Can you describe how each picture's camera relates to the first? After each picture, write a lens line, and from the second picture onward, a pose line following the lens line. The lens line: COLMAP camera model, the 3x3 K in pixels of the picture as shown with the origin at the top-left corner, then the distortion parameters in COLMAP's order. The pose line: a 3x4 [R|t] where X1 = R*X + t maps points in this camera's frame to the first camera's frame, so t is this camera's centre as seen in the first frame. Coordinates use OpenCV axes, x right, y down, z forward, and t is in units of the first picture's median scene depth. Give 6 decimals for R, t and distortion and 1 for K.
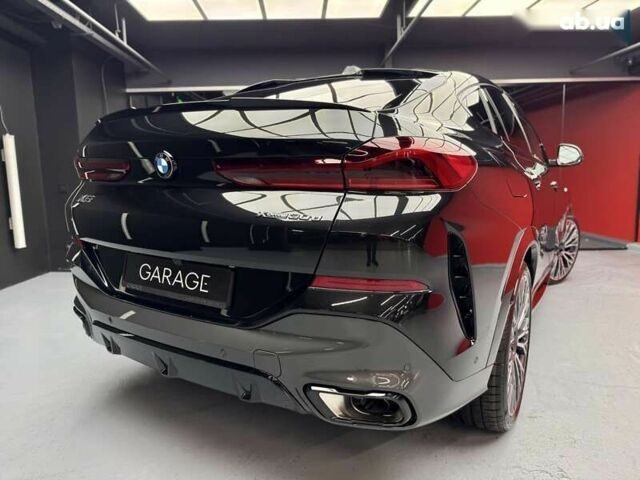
lens RADIAL K [[465.2, 0, 326.5], [0, 465.2, 237.8], [0, 0, 1]] dist [0.005385, -0.003591]
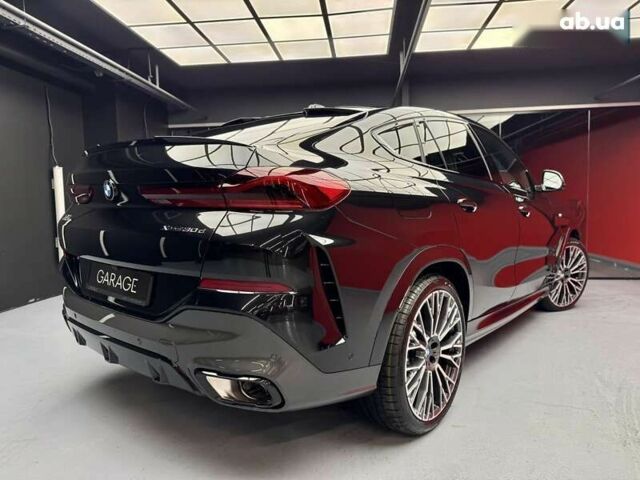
lens RADIAL K [[465.2, 0, 327.3], [0, 465.2, 238.0], [0, 0, 1]] dist [0.005385, -0.003591]
pose [[0.991092, 0.009973, -0.132805, 0.312593], [-0.017789, 0.998170, -0.057800, 0.027273], [0.131985, 0.059647, 0.989455, -0.120480]]
